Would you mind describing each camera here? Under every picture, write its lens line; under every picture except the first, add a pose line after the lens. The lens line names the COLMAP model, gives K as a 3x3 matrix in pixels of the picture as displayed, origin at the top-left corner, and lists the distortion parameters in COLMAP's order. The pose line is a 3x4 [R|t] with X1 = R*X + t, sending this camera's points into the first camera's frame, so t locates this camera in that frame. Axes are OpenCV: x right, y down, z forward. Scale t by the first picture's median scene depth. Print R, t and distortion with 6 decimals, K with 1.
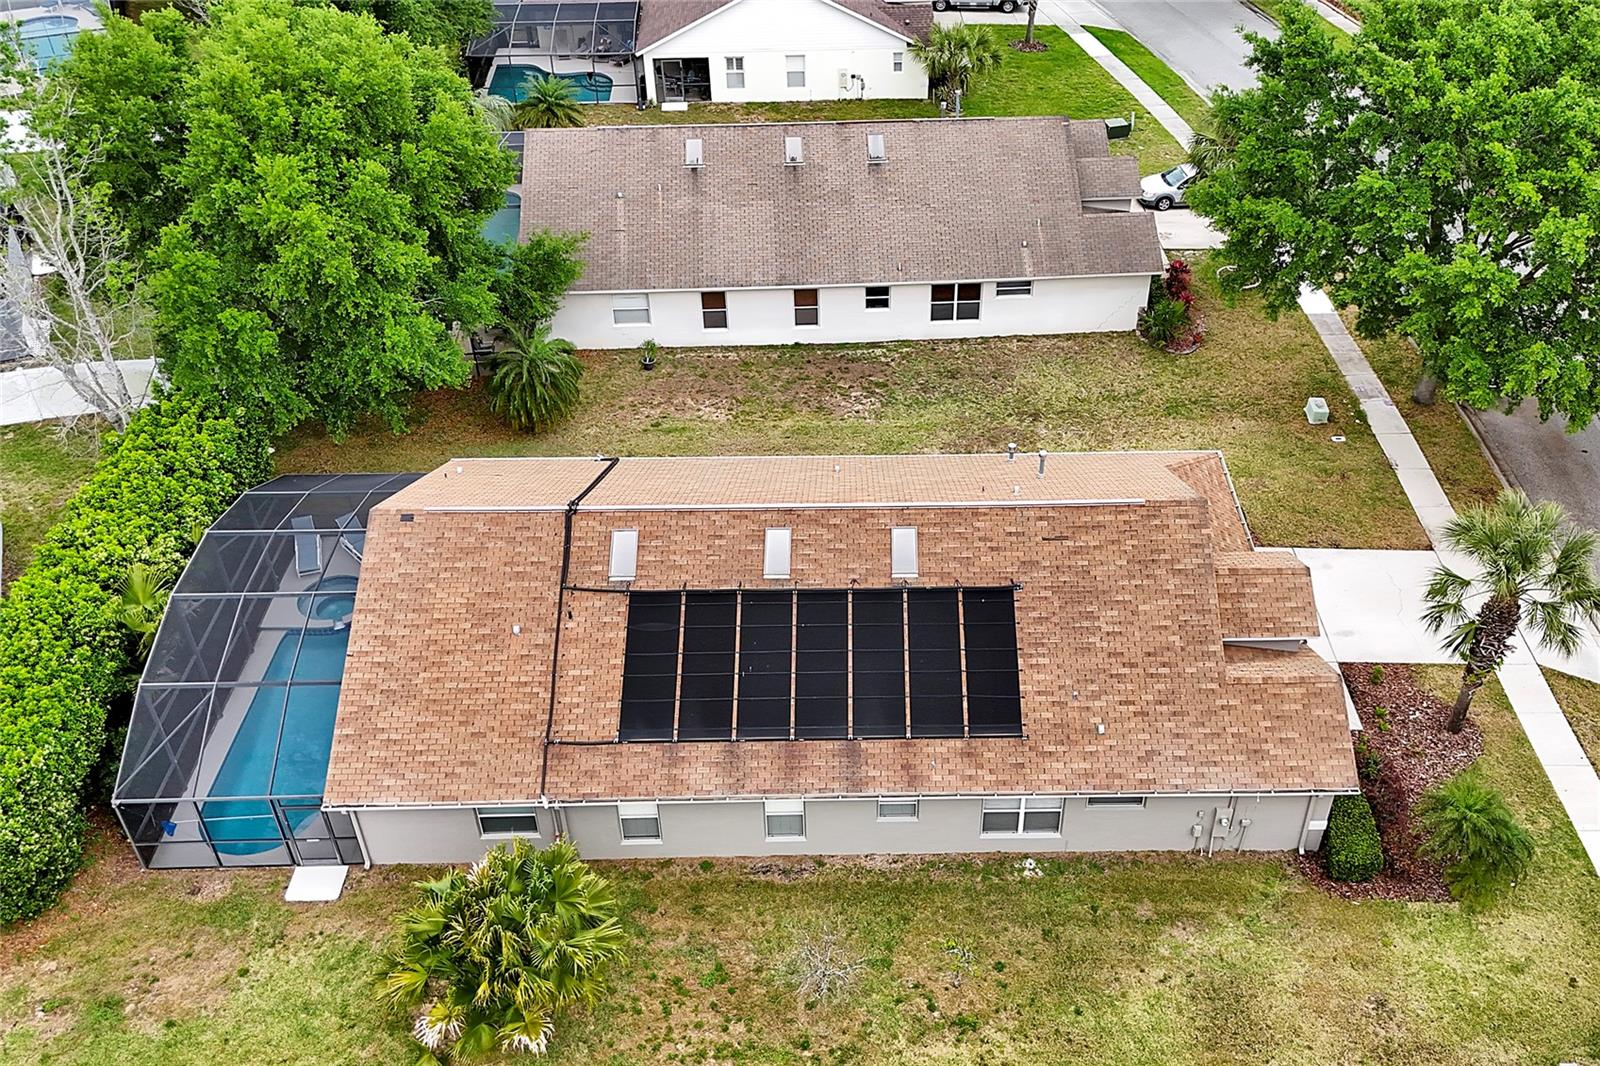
lens RADIAL K [[1407.9, 0, 848.7], [0, 1407.9, 529.0], [0, 0, 1]] dist [0.154388, -0.171245]
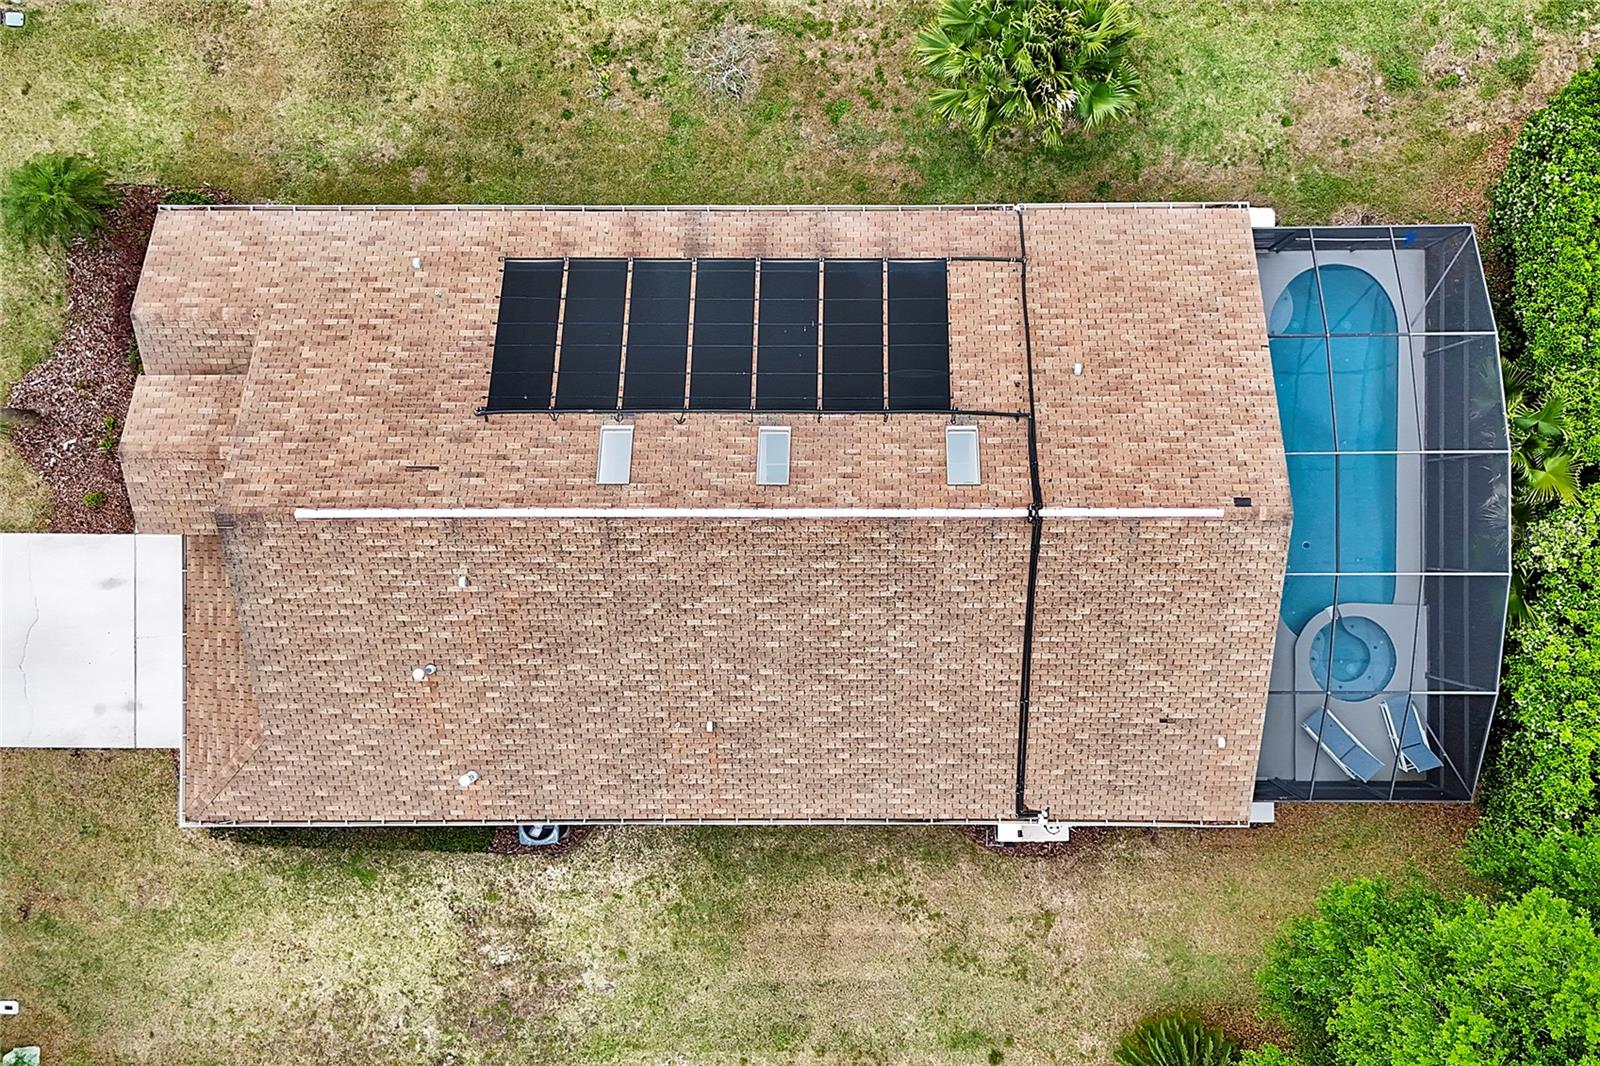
lens RADIAL K [[1407.9, 0, 848.7], [0, 1407.9, 529.0], [0, 0, 1]] dist [0.154388, -0.171245]
pose [[-0.999918, 0.001260, 0.012714, -0.109633], [0.009132, -0.625479, 0.780188, -0.674085], [0.008935, 0.780240, 0.625416, 0.556127]]
